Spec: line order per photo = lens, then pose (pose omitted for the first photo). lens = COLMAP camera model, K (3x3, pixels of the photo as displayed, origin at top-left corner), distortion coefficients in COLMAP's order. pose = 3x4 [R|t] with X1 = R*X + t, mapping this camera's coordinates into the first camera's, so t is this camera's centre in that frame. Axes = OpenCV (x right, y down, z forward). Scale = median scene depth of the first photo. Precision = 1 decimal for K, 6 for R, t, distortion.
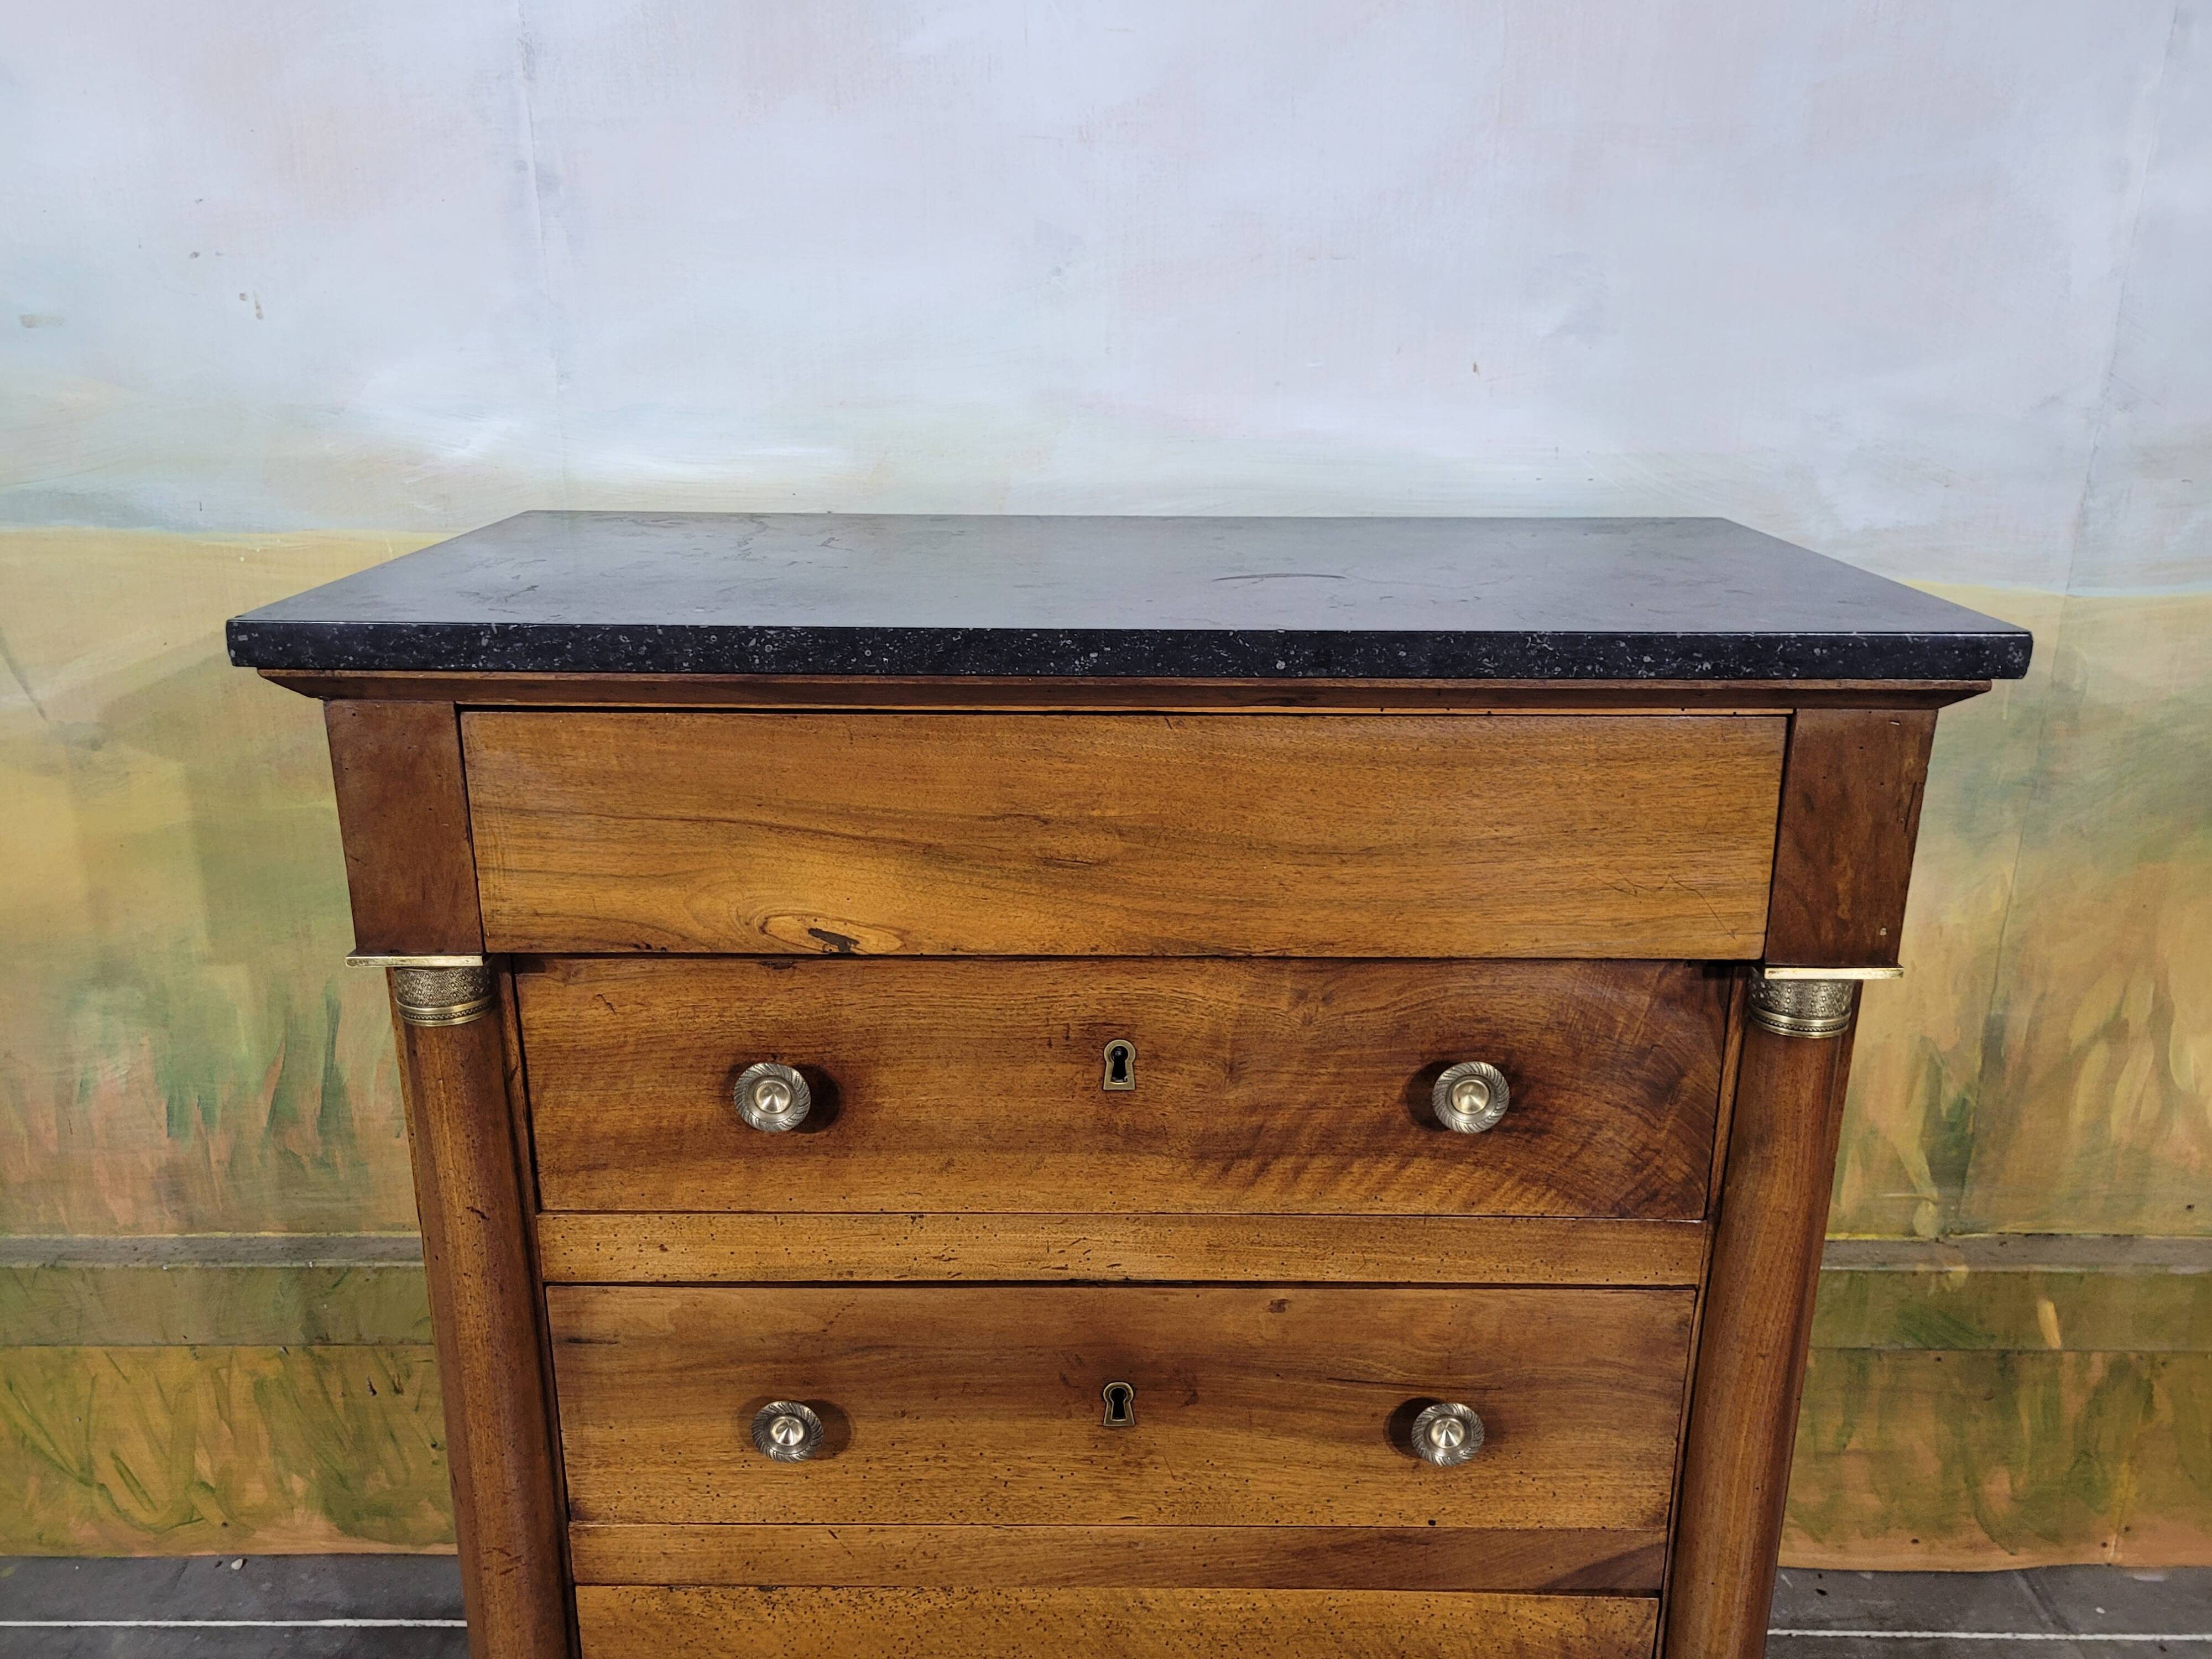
lens RADIAL K [[1677.9, 0, 1087.7], [0, 1677.9, 821.9], [0, 0, 1]] dist [0.045206, -0.034228]
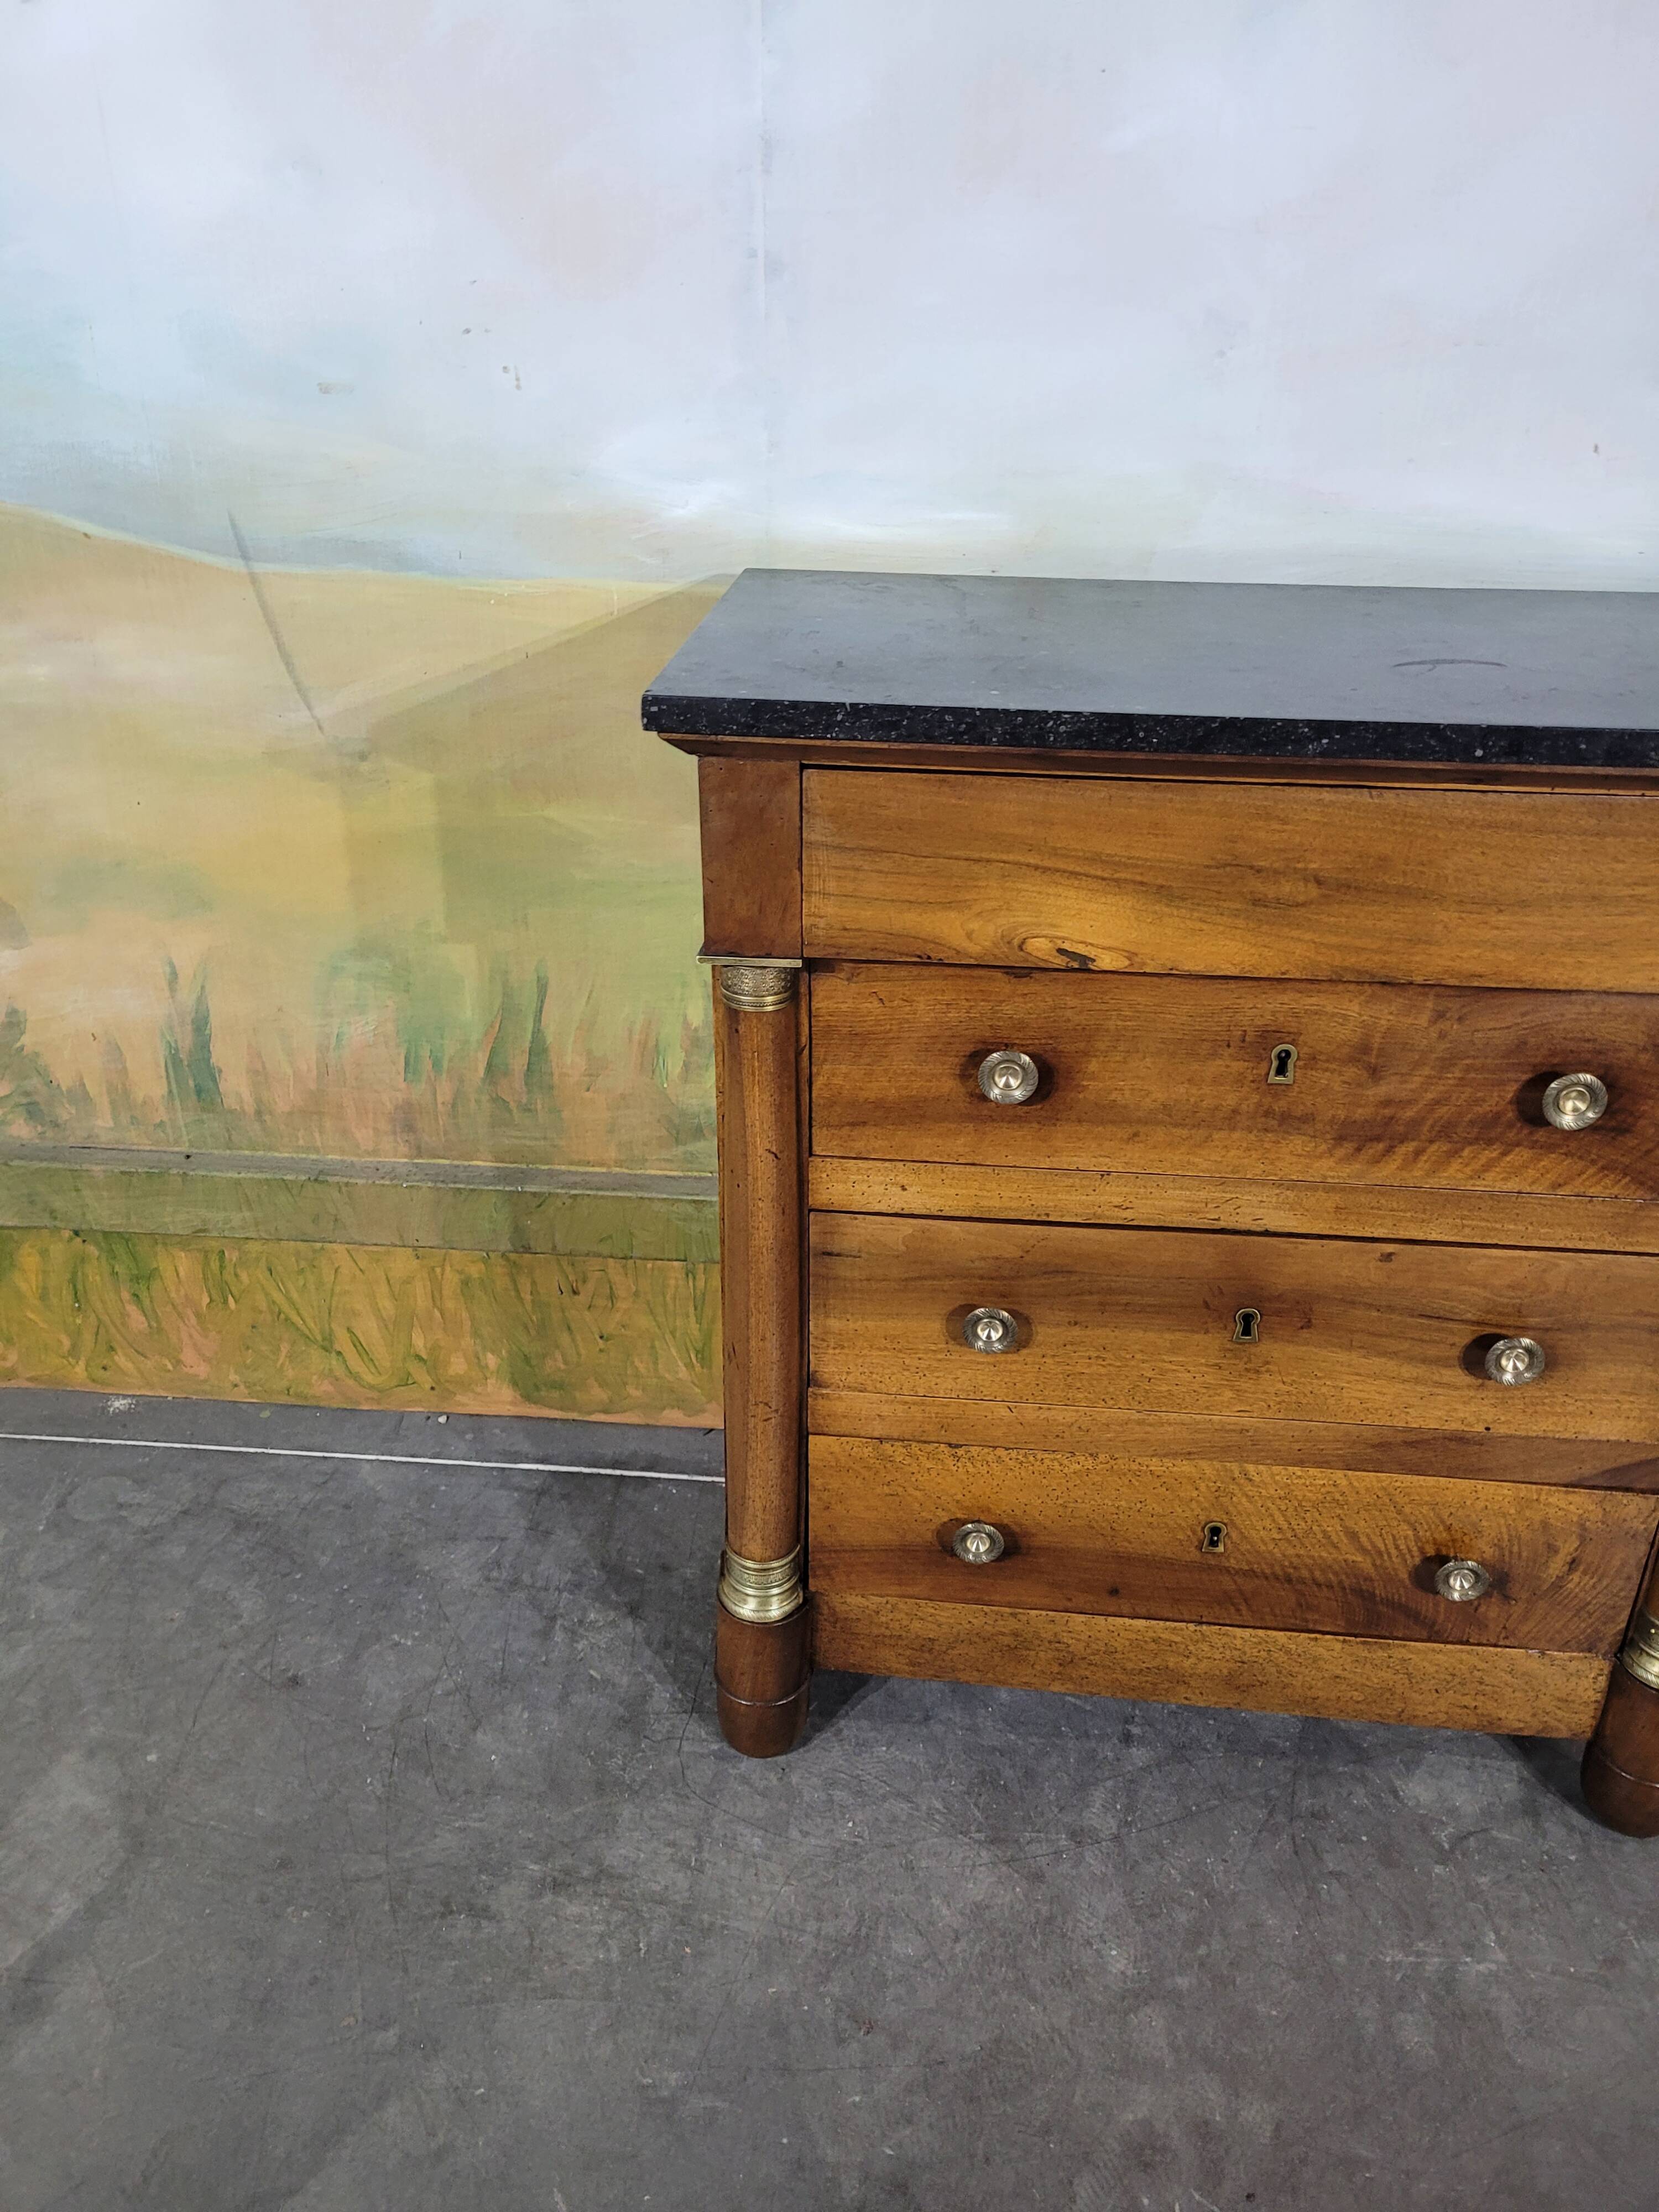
lens RADIAL K [[1677.9, 0, 838.1], [0, 1677.9, 1081.3], [0, 0, 1]] dist [0.045206, -0.034228]
pose [[0.996651, 0.043864, -0.069007, -0.163307], [-0.031782, 0.985387, 0.167341, -0.030359], [0.075339, -0.164588, 0.983481, -0.189104]]
